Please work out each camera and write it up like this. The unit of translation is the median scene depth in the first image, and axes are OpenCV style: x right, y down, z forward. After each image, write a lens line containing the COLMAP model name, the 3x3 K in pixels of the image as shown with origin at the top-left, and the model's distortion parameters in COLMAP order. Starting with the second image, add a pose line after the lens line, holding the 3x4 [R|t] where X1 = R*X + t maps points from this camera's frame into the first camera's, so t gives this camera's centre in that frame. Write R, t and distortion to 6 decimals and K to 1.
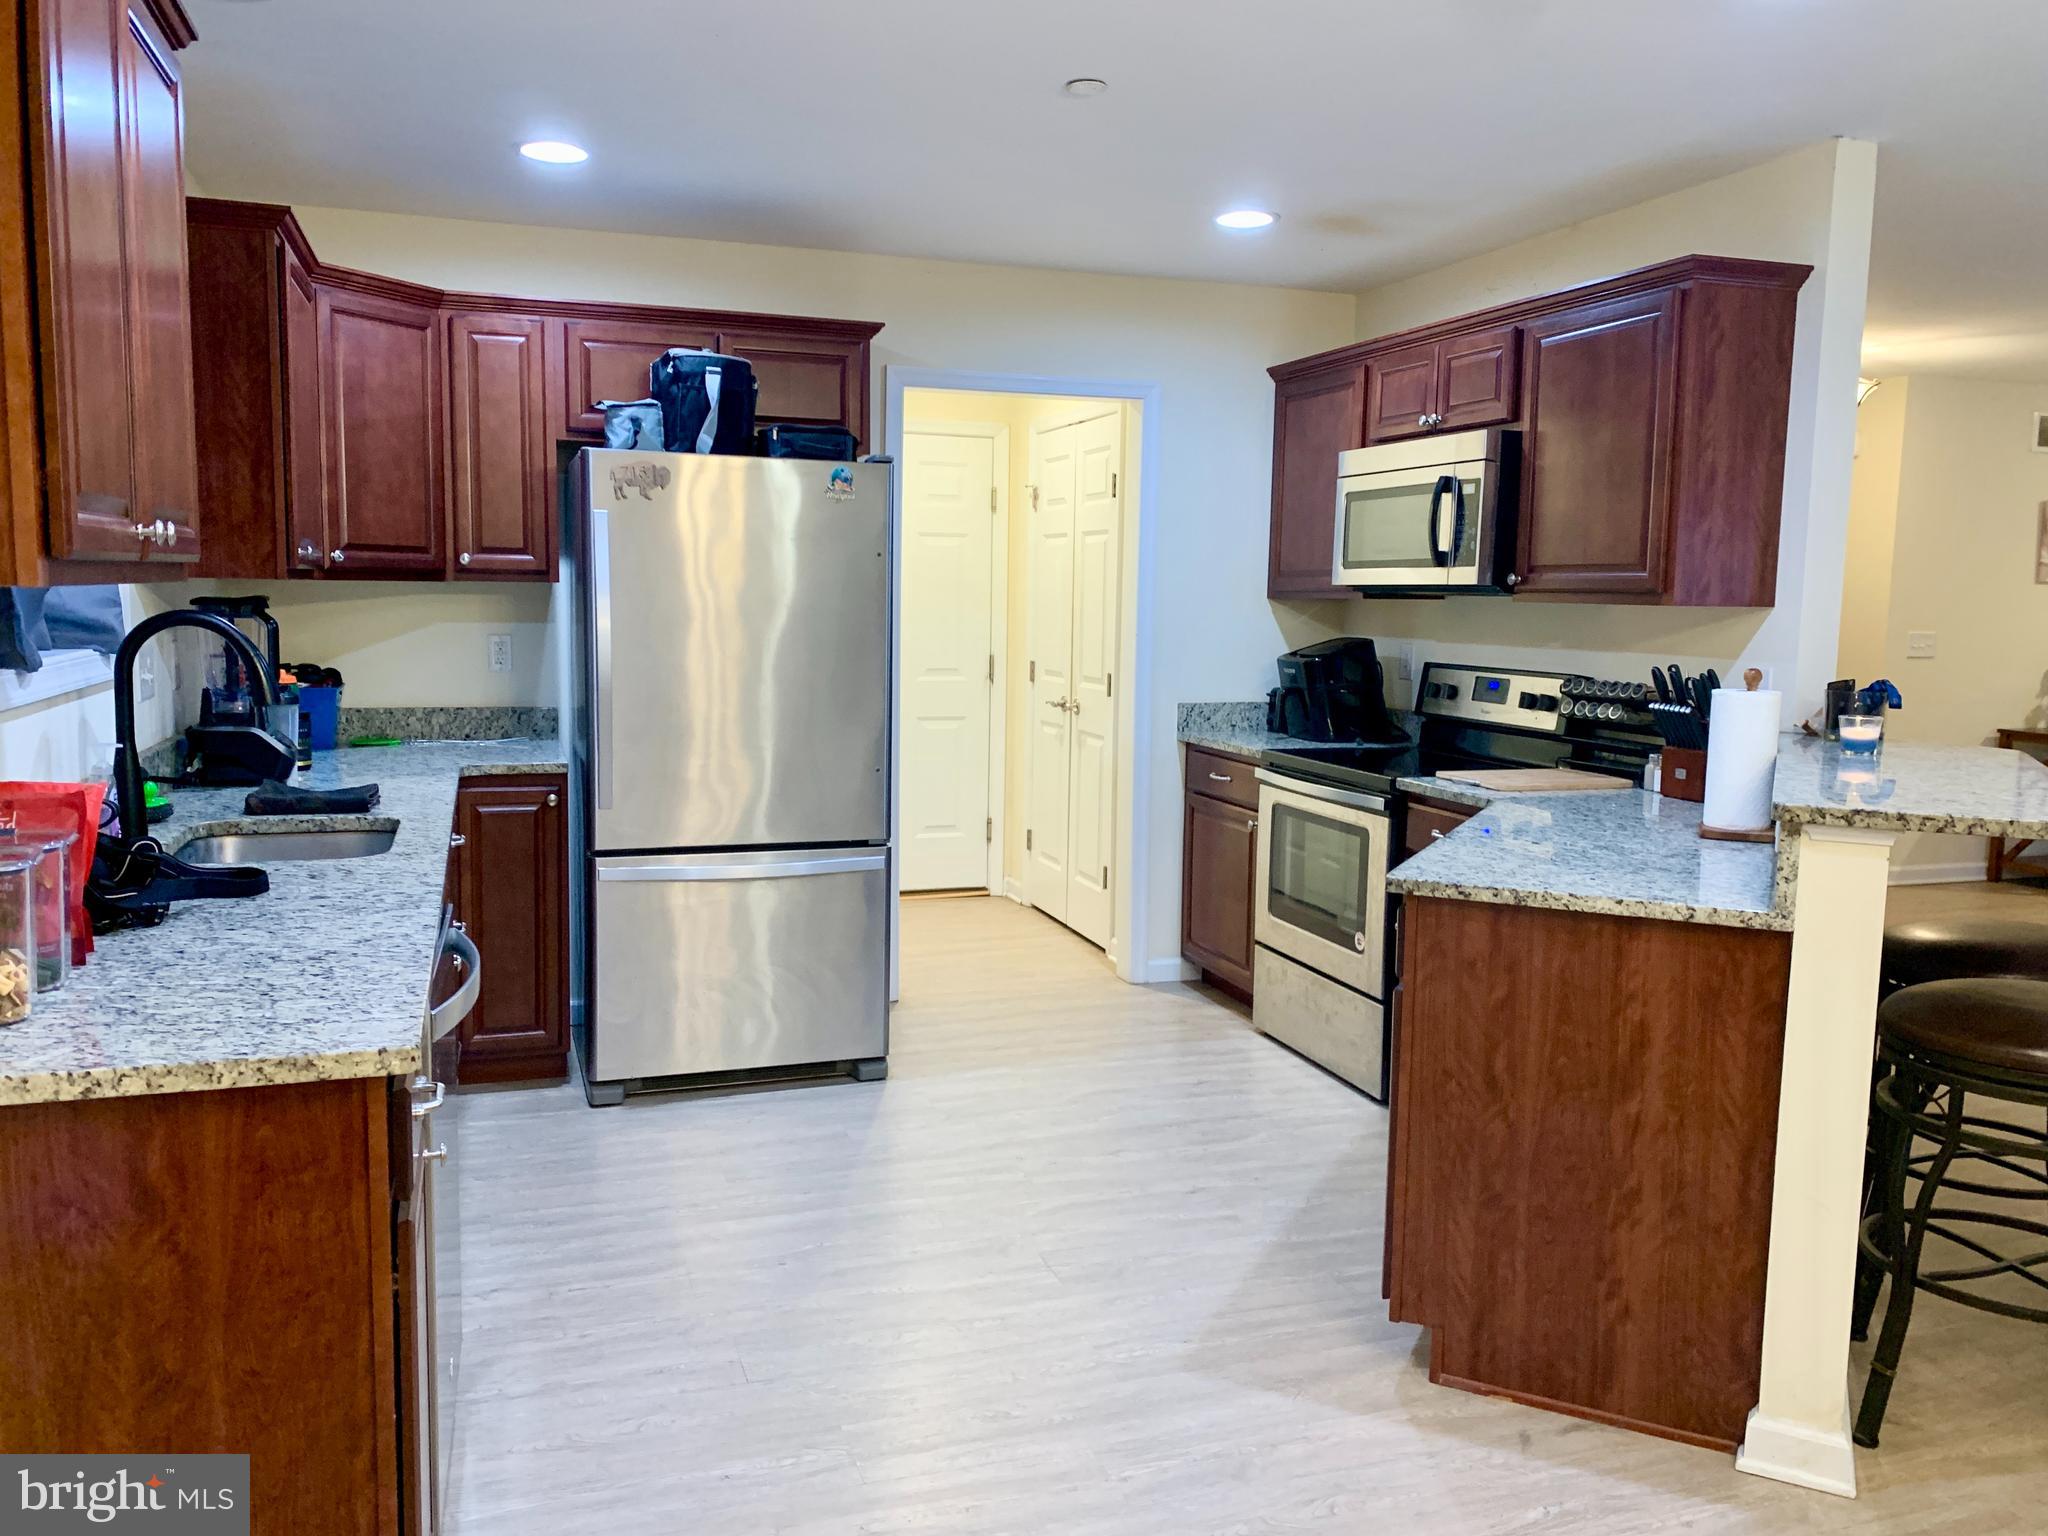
lens RADIAL K [[1557.2, 0, 1014.0], [0, 1557.2, 748.7], [0, 0, 1]] dist [0.047622, -0.052714]
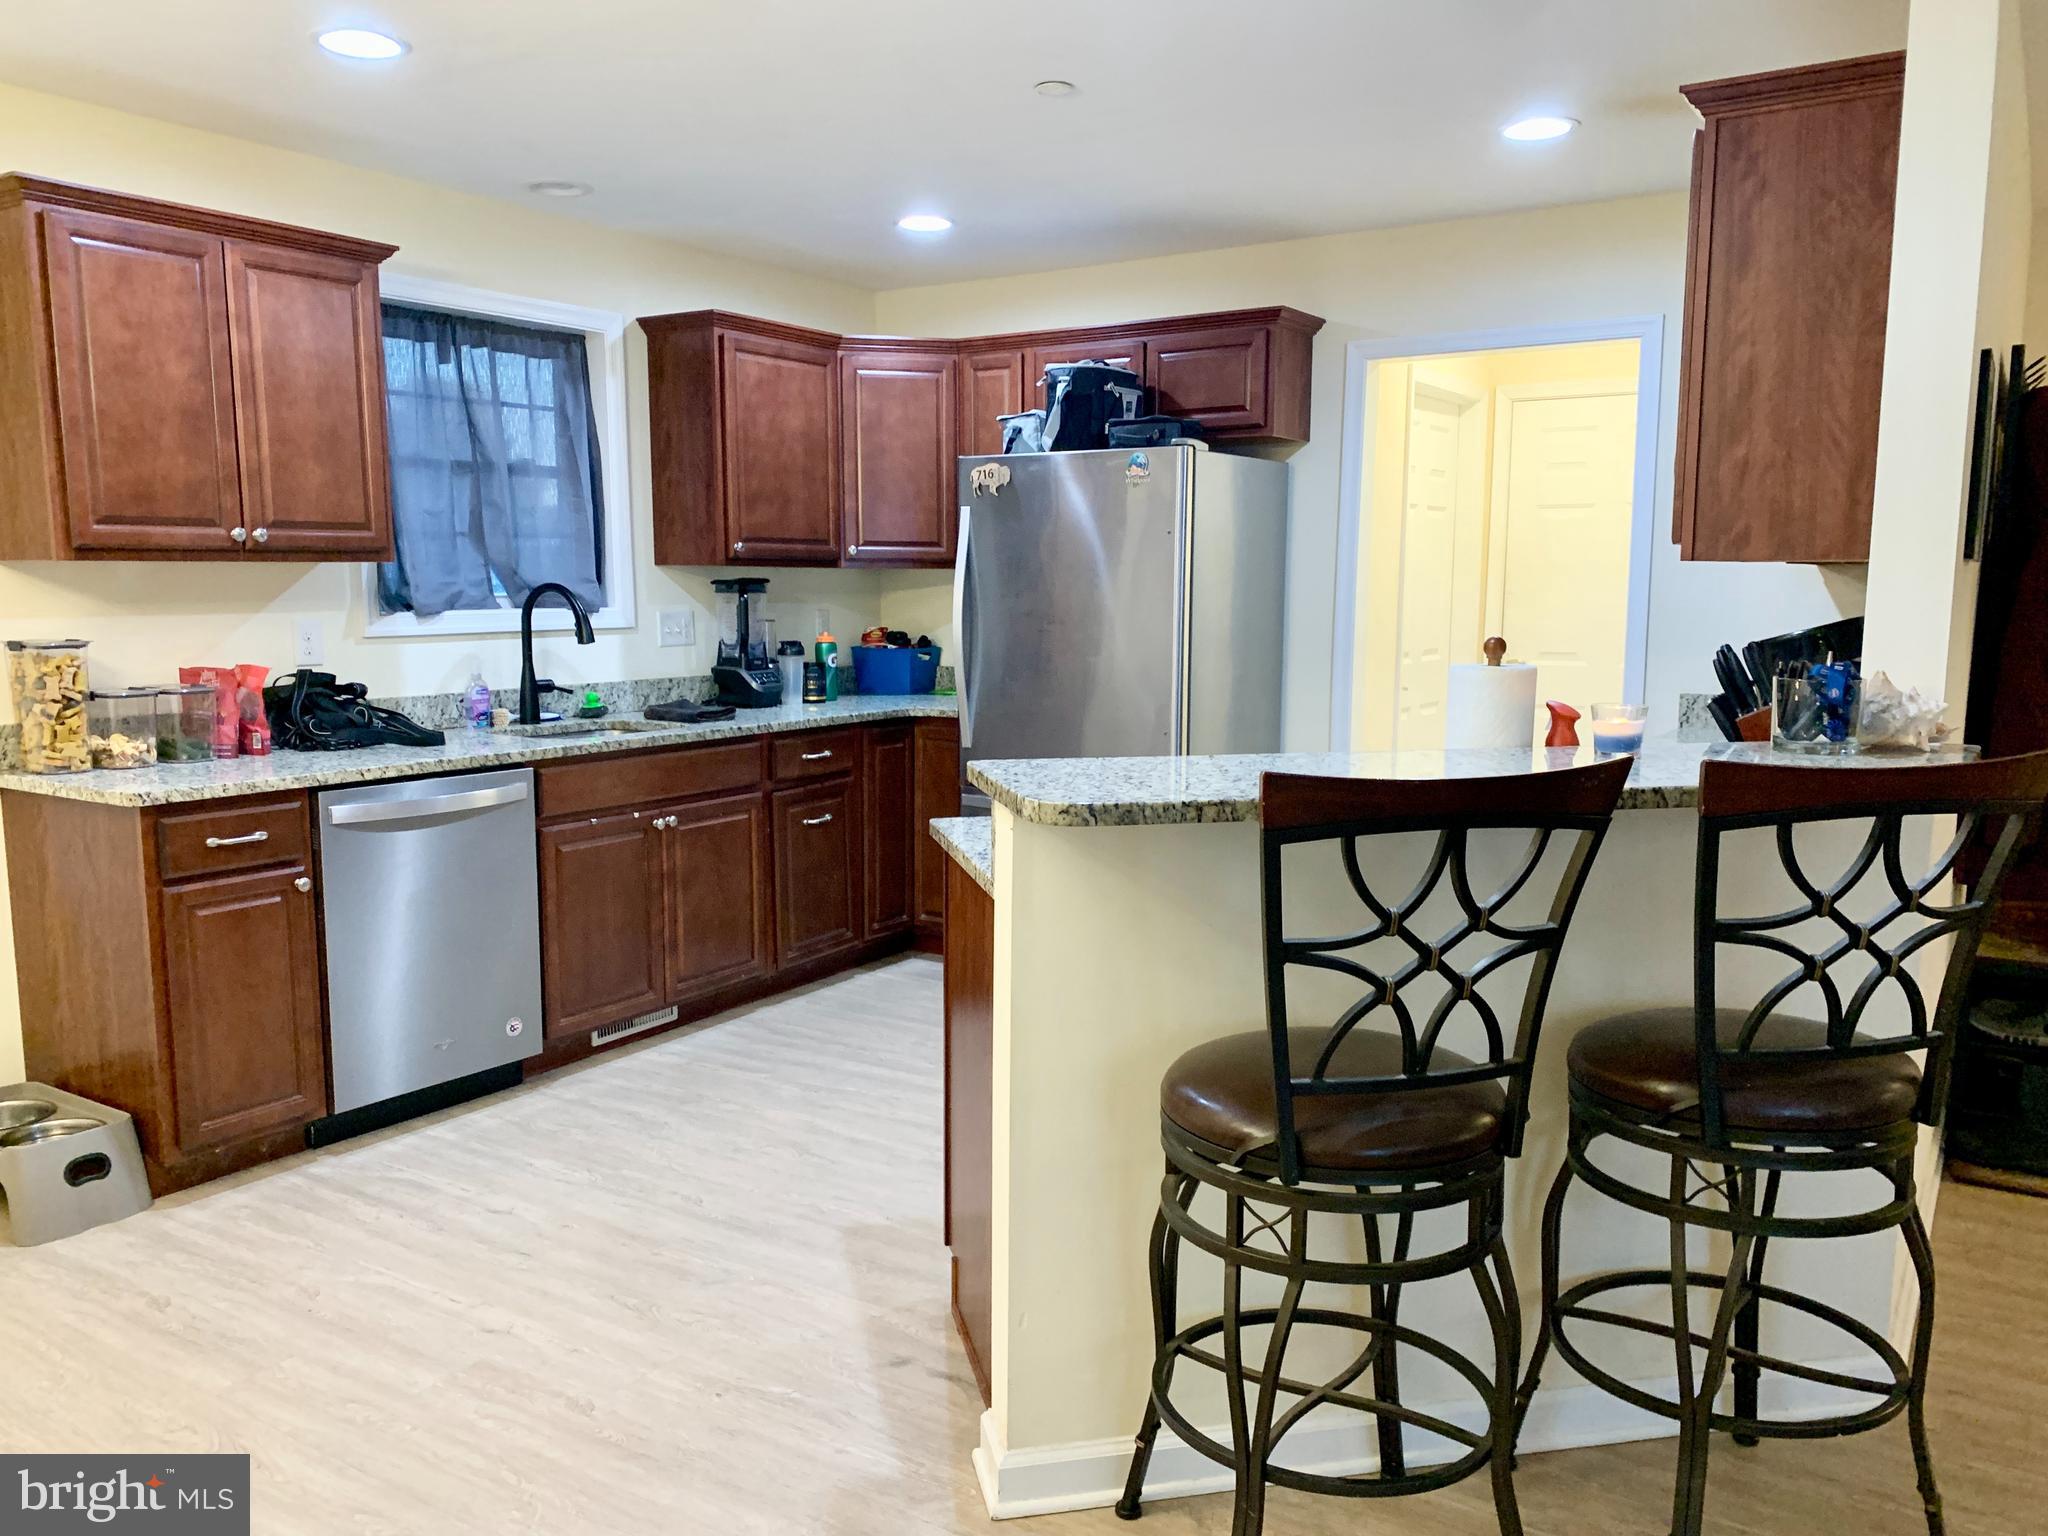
lens RADIAL K [[1557.2, 0, 1032.3], [0, 1557.2, 780.3], [0, 0, 1]] dist [0.047622, -0.052714]
pose [[0.626165, 0.084545, -0.775094, 0.825306], [-0.066319, 0.996276, 0.055094, -0.007623], [0.776865, 0.016906, 0.629440, 0.288182]]
